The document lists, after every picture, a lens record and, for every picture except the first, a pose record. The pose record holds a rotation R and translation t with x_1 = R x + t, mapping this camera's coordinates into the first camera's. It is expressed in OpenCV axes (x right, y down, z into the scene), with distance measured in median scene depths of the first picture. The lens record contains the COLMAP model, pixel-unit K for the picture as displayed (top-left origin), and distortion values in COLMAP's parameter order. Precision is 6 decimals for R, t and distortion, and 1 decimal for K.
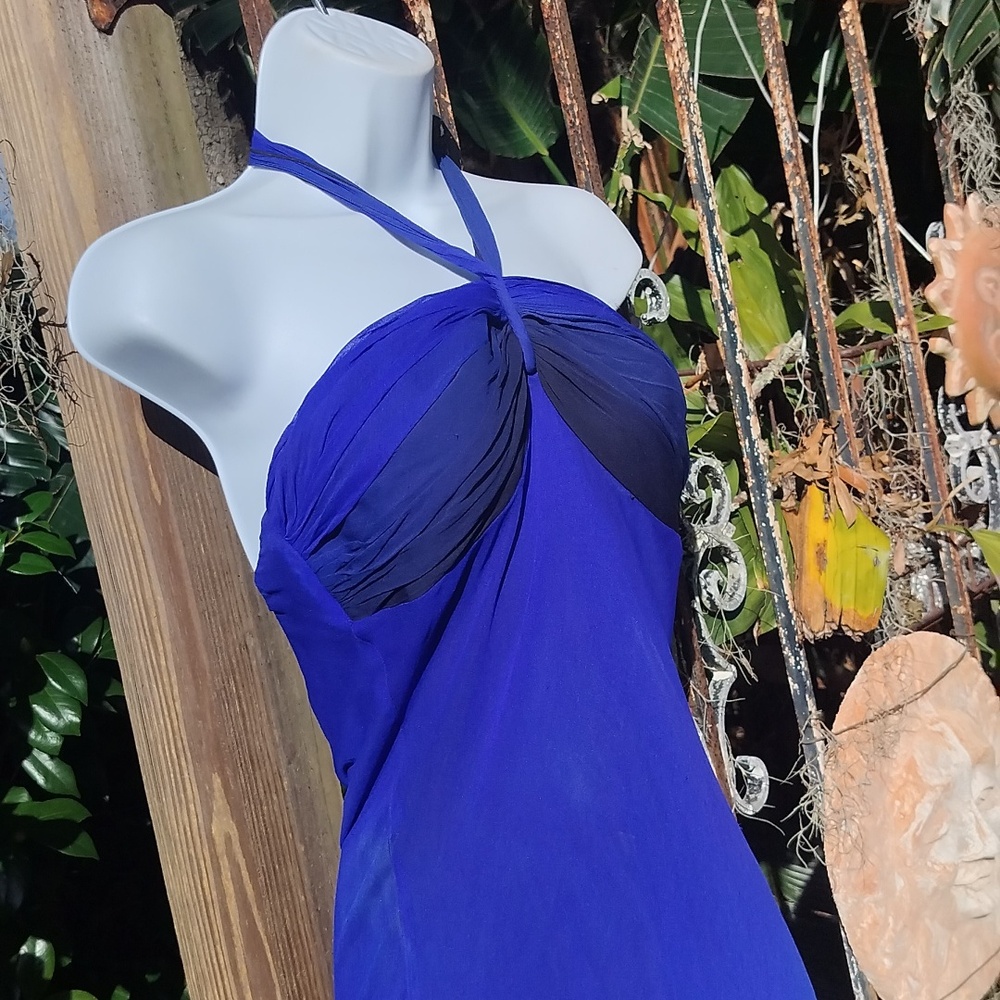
lens RADIAL K [[1551.6, 0, 500.0], [0, 1551.6, 500.0], [0, 0, 1]] dist [0.152397, -0.587203]
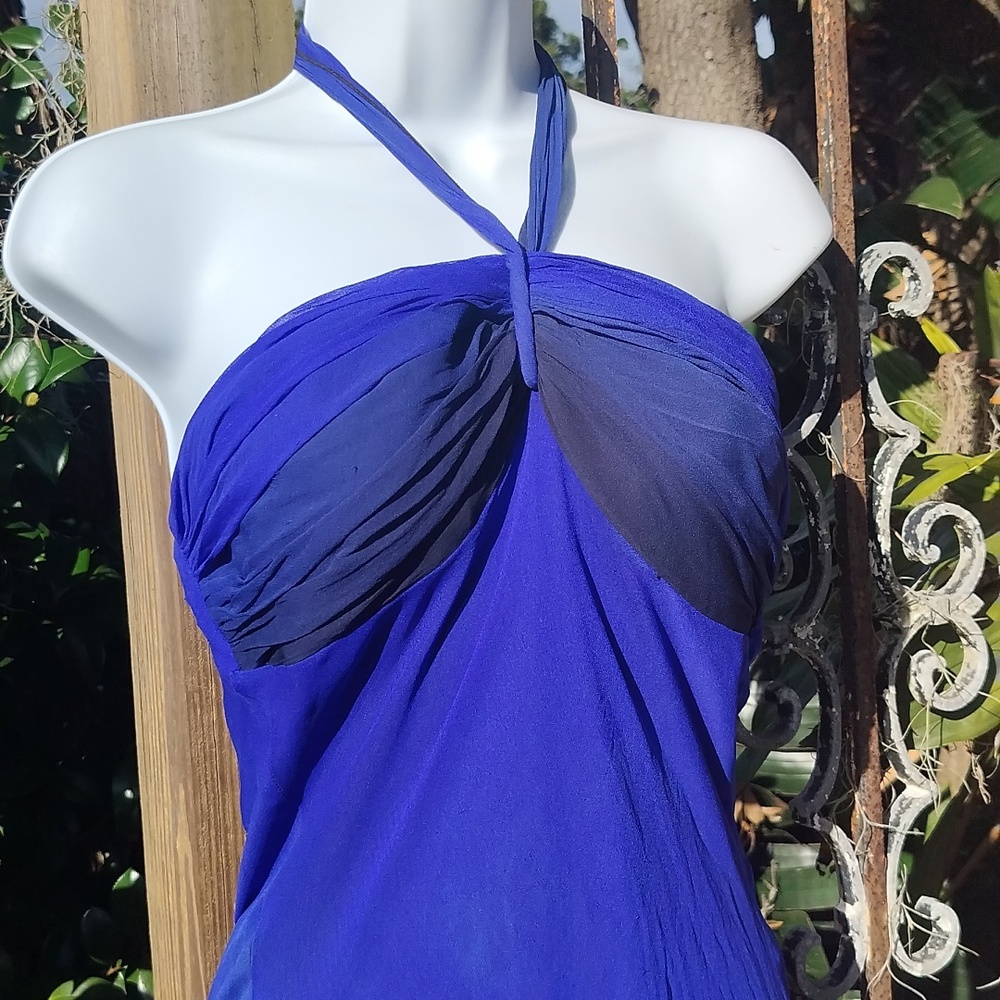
lens RADIAL K [[1551.6, 0, 500.0], [0, 1551.6, 500.0], [0, 0, 1]] dist [0.152397, -0.587203]
pose [[0.912235, 0.186148, -0.364934, 0.259389], [-0.154454, 0.981345, 0.114480, -0.102077], [0.379436, -0.048067, 0.923969, 0.280827]]
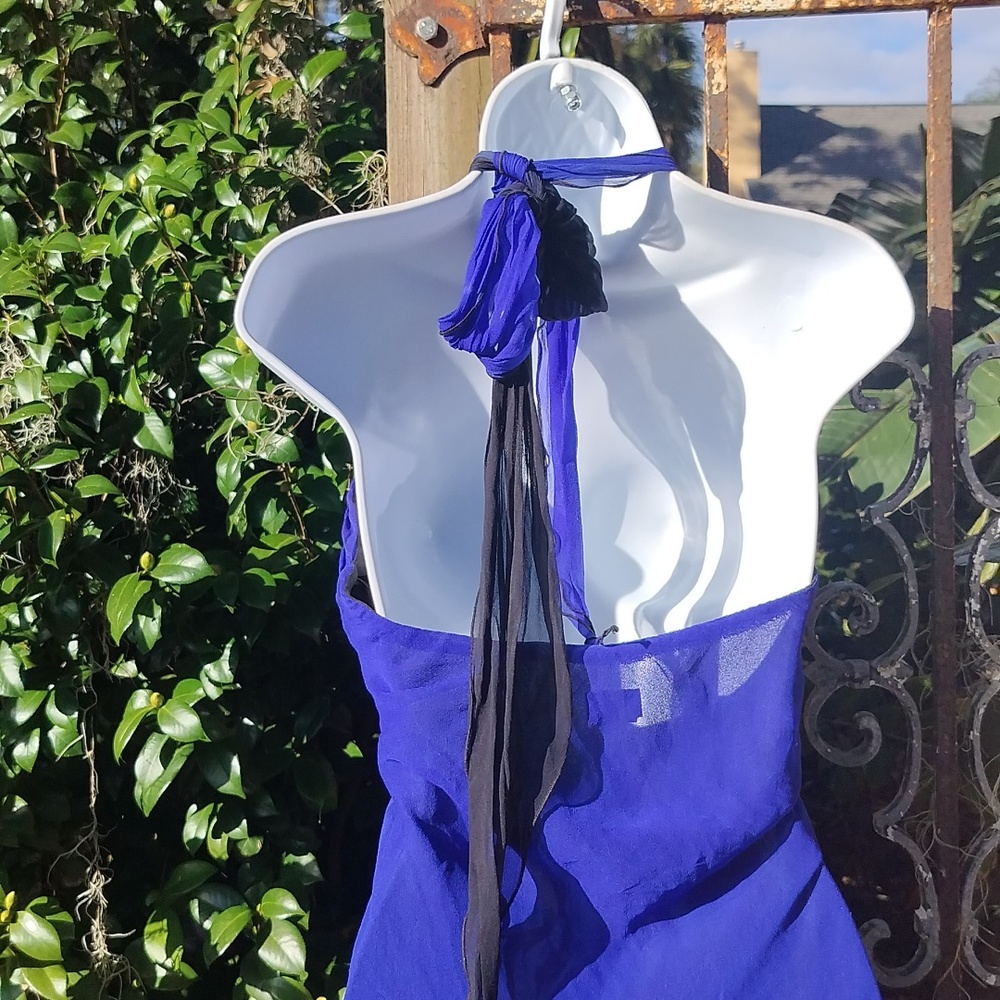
lens RADIAL K [[1551.6, 0, 500.0], [0, 1551.6, 500.0], [0, 0, 1]] dist [0.152397, -0.587203]
pose [[0.634819, 0.246603, -0.732251, 0.687985], [-0.157247, 0.969101, 0.190044, -0.225986], [0.756490, -0.005499, 0.653982, 0.277812]]
